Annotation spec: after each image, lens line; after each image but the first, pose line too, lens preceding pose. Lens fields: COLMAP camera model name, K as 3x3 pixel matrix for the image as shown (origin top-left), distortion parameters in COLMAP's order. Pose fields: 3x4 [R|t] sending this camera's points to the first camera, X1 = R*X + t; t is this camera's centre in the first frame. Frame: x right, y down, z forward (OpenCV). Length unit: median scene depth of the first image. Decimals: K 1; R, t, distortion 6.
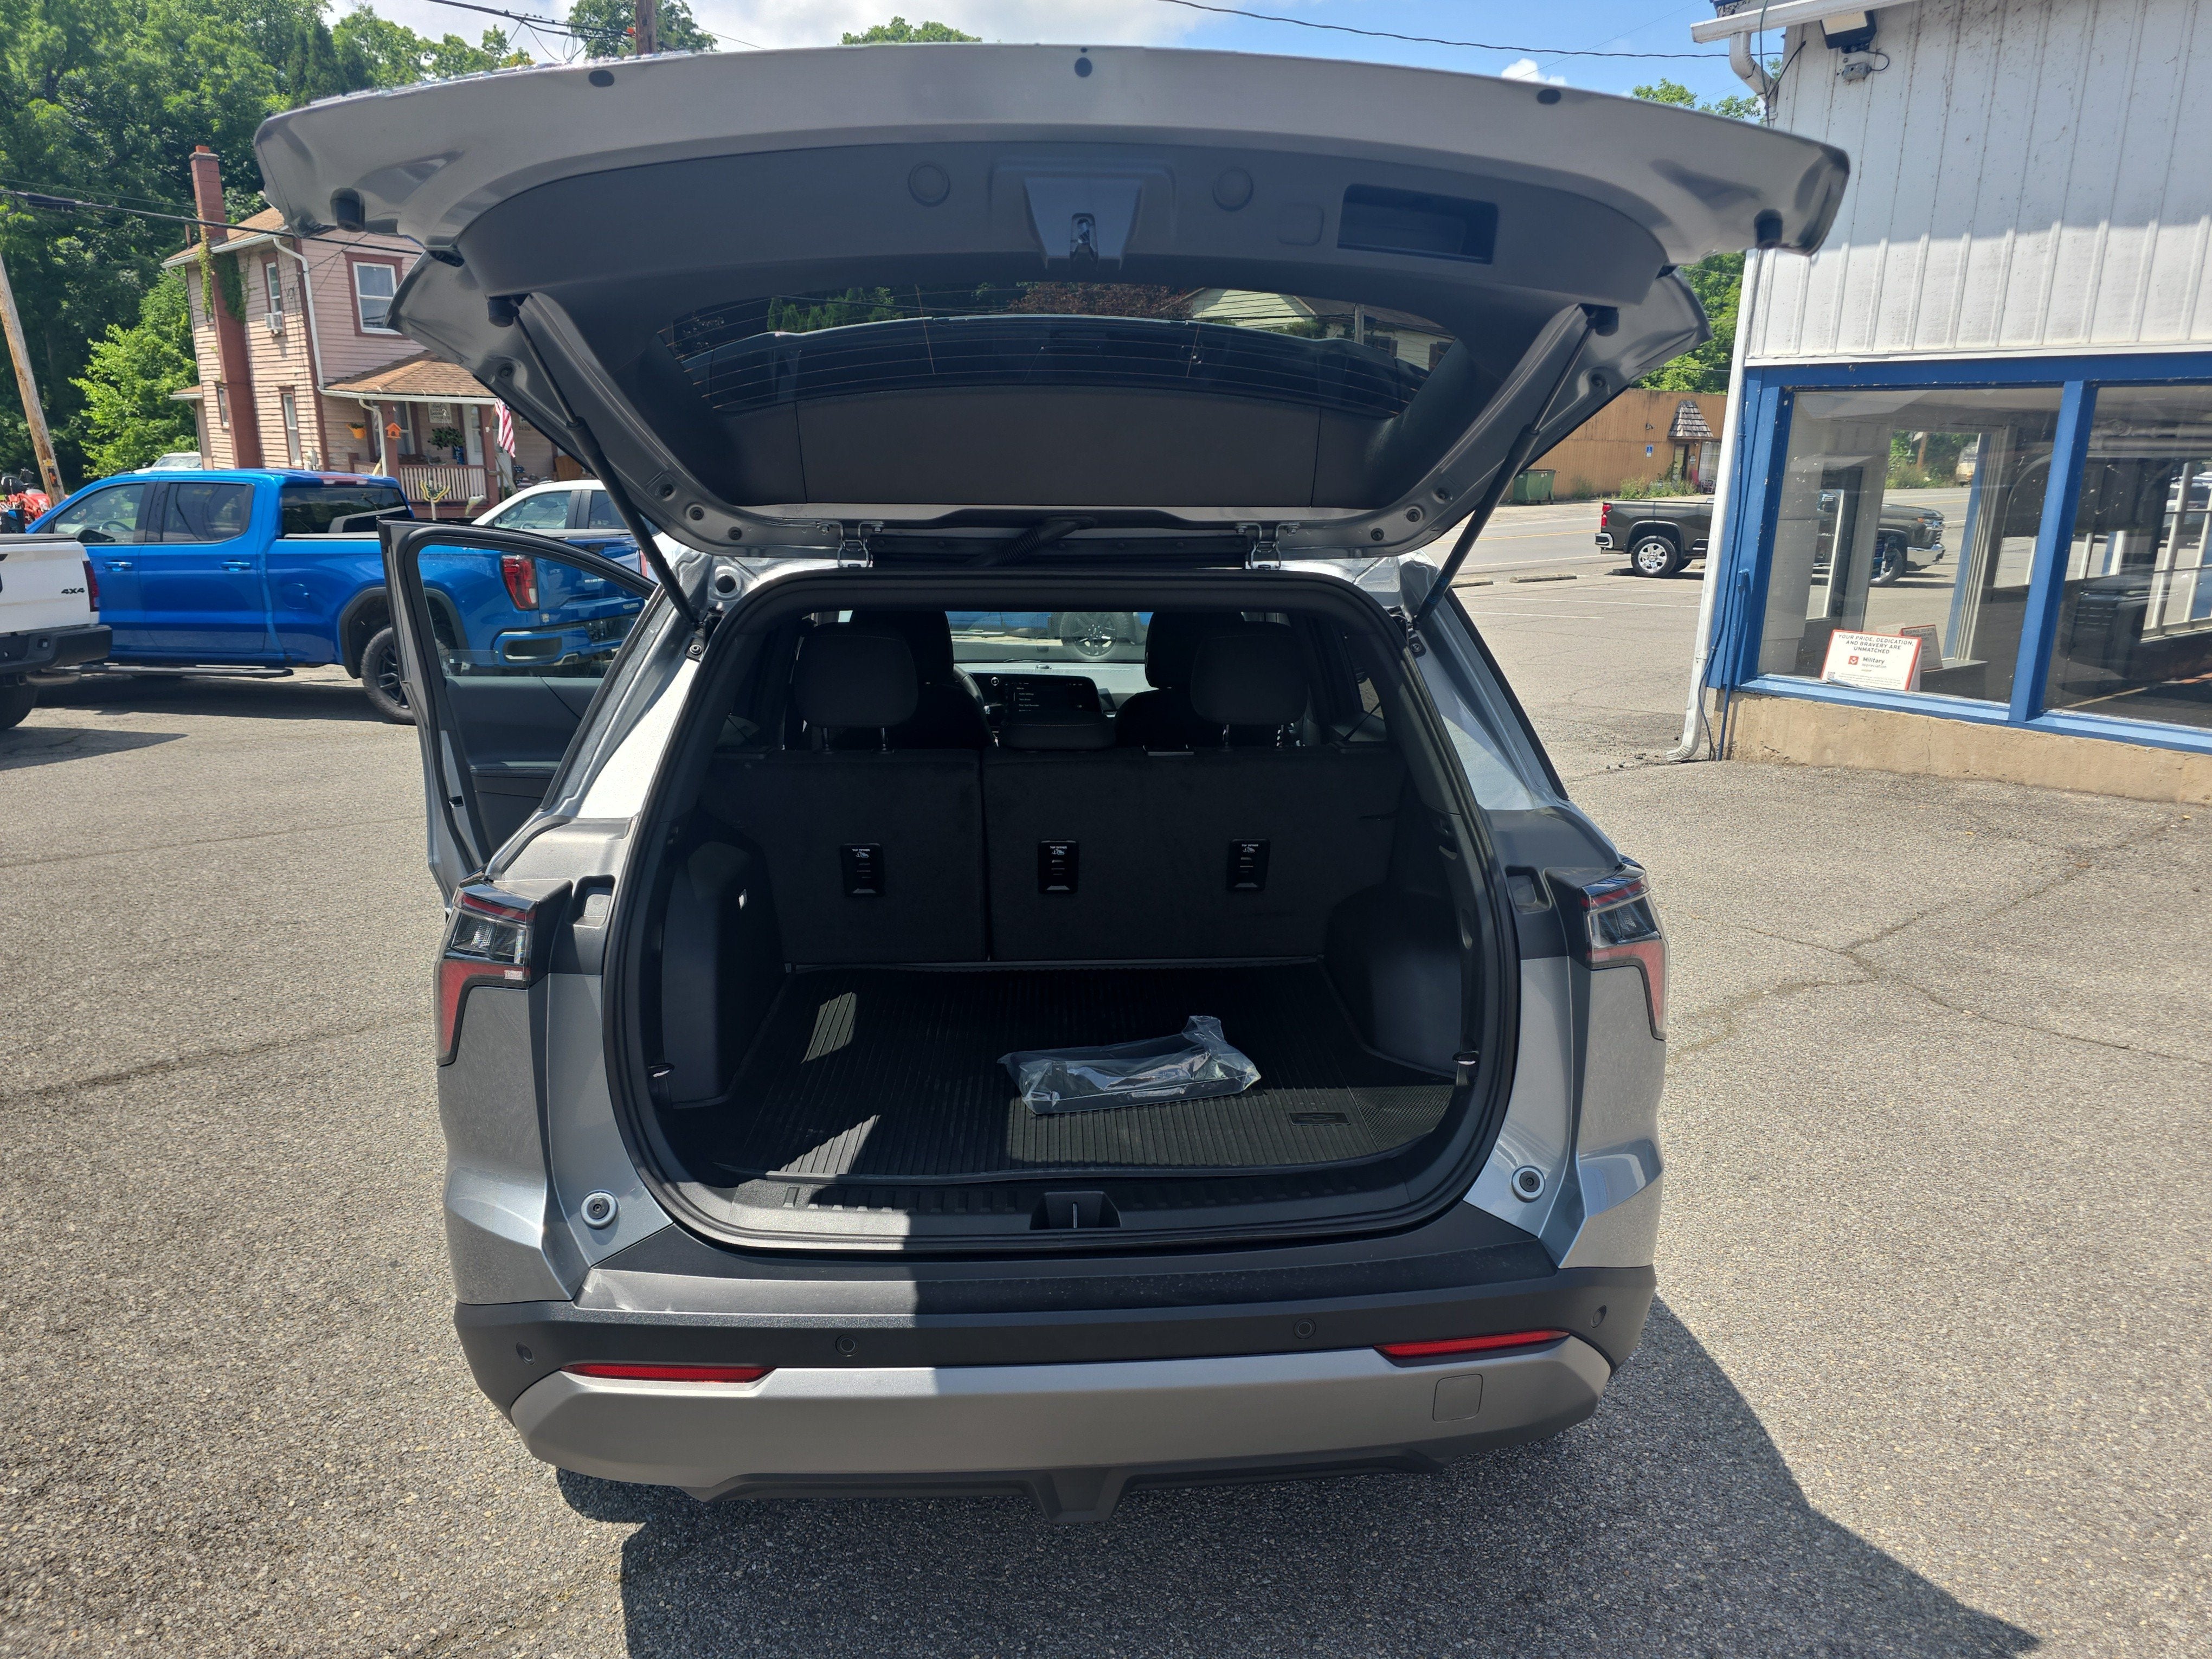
lens RADIAL K [[1428.2, 0, 1106.0], [0, 1428.2, 829.5], [0, 0, 1]] dist [0.045028, -0.025592]
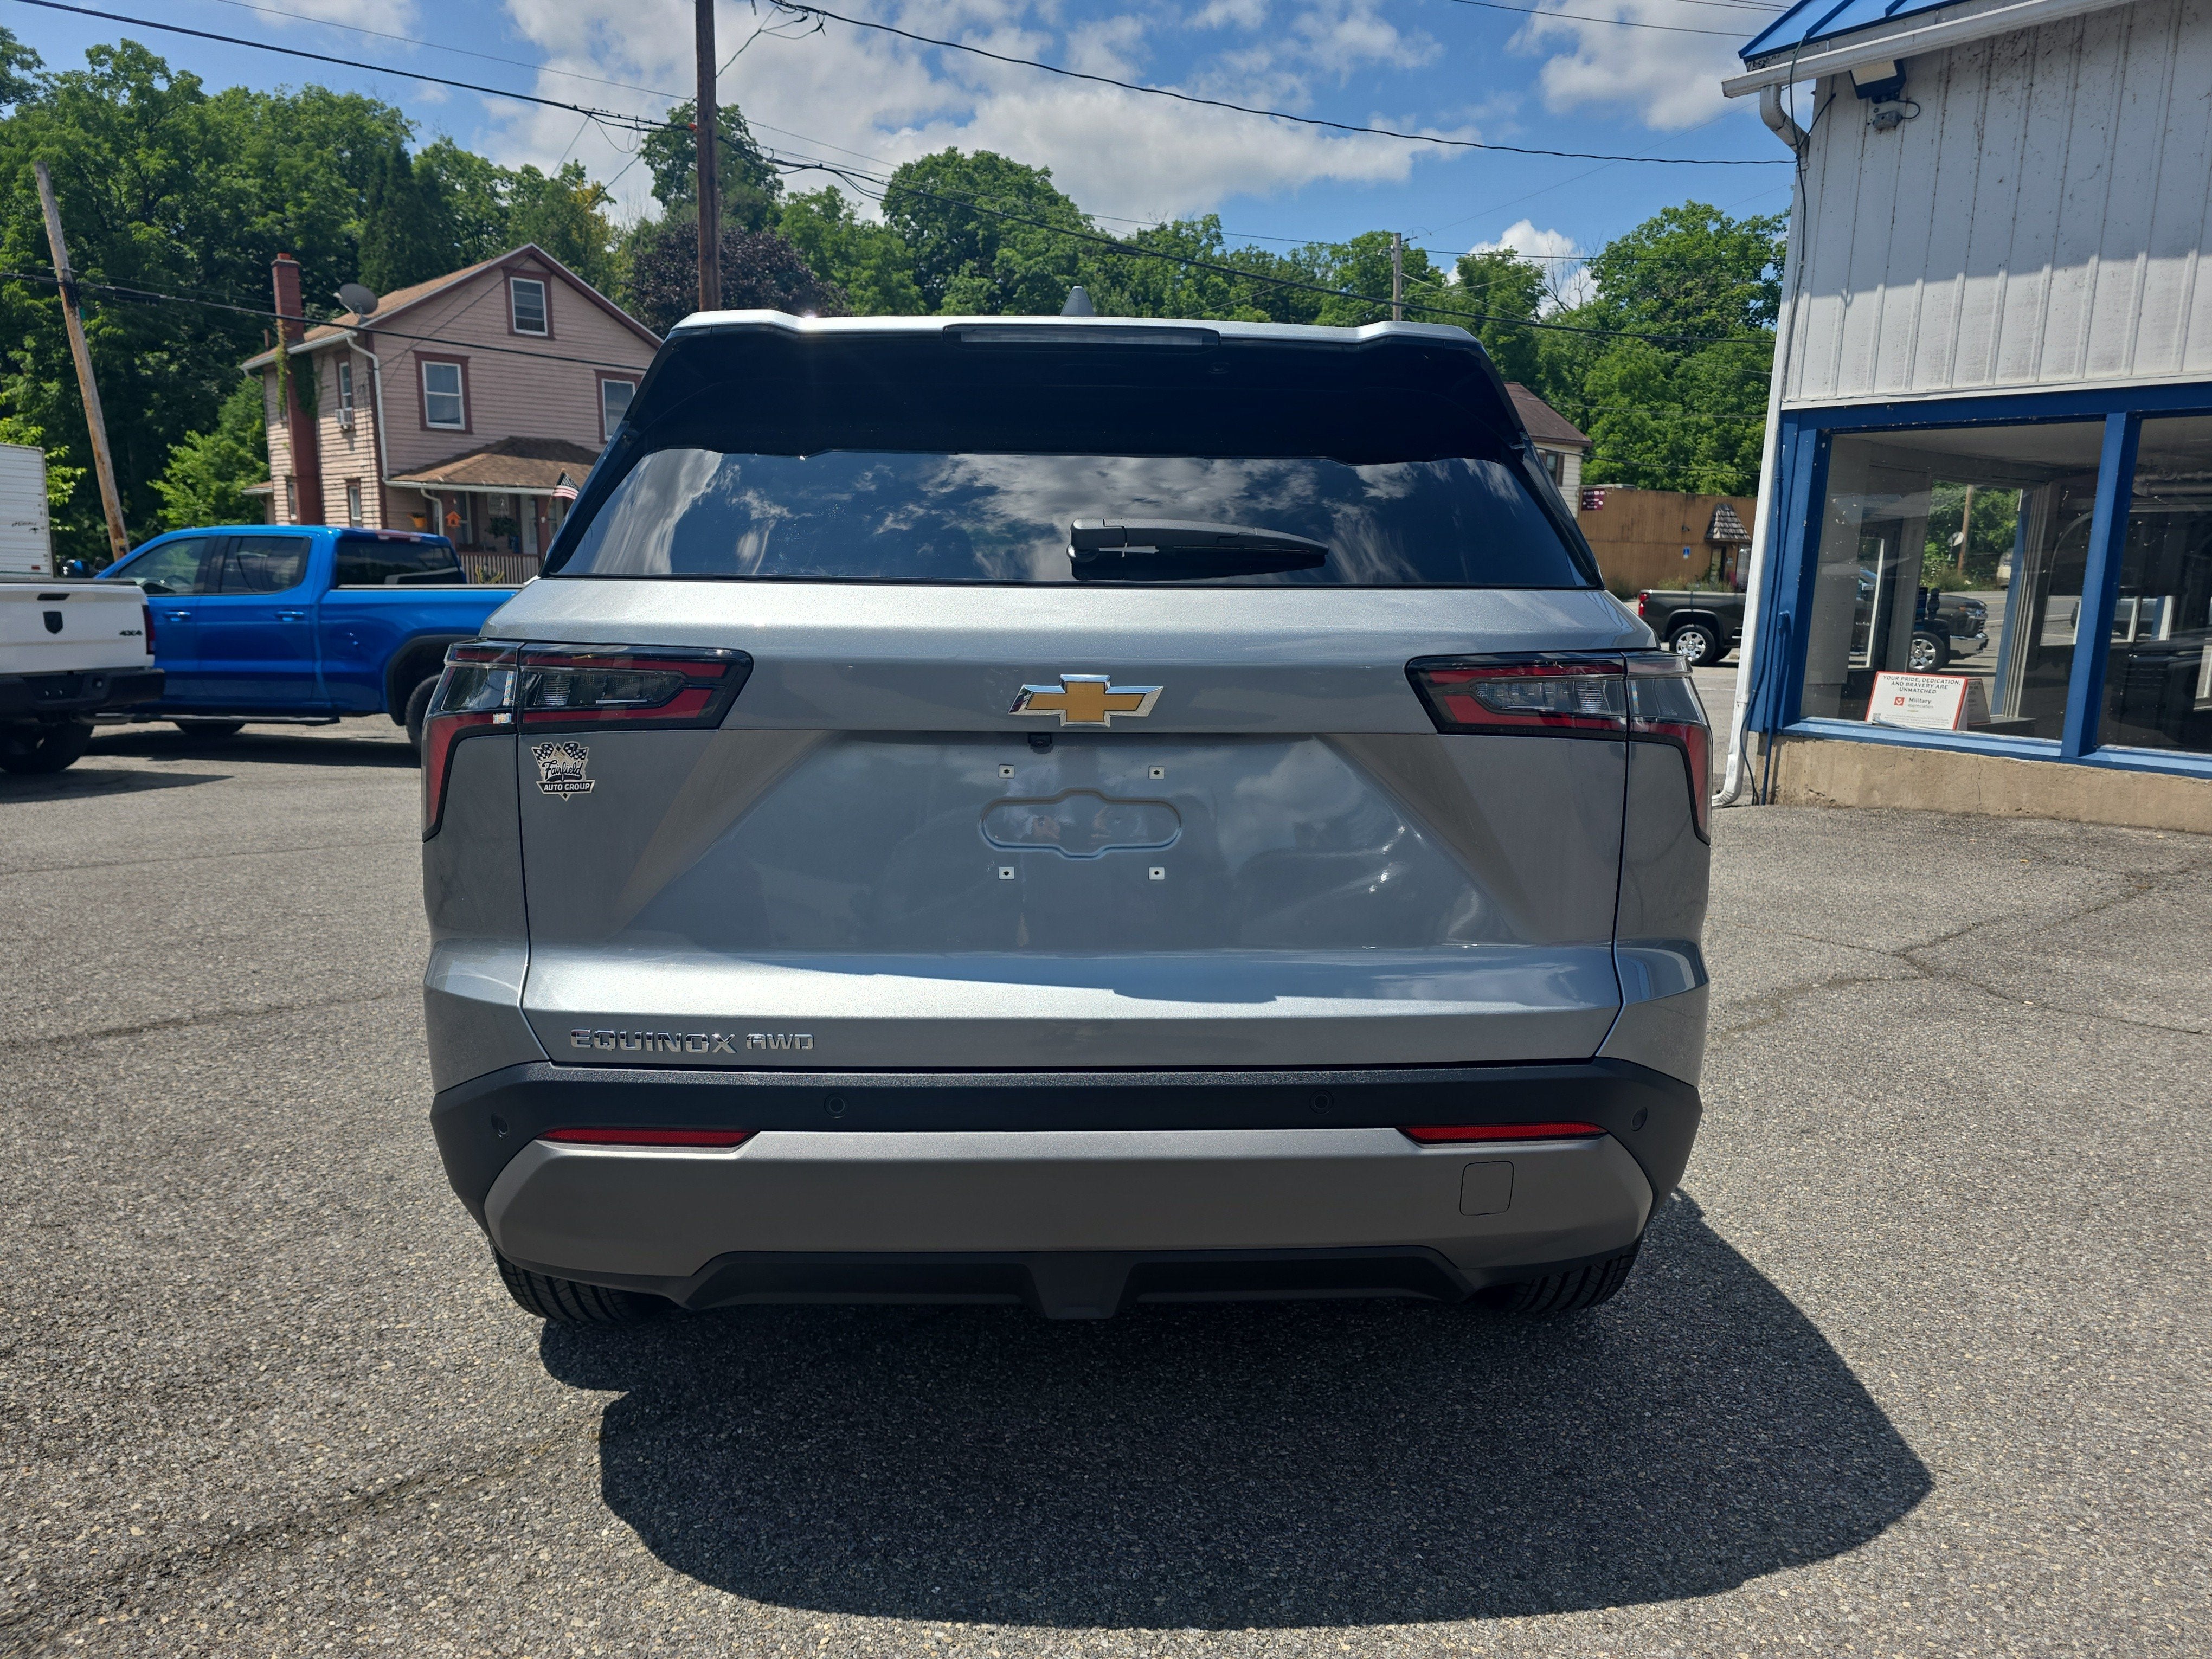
lens RADIAL K [[1421.8, 0, 1109.1], [0, 1421.8, 882.1], [0, 0, 1]] dist [0.038168, -0.020445]
pose [[0.999601, 0.010899, -0.026040, 0.009490], [-0.012608, 0.997715, -0.066380, 0.112402], [0.025257, 0.066682, 0.997455, 0.026188]]
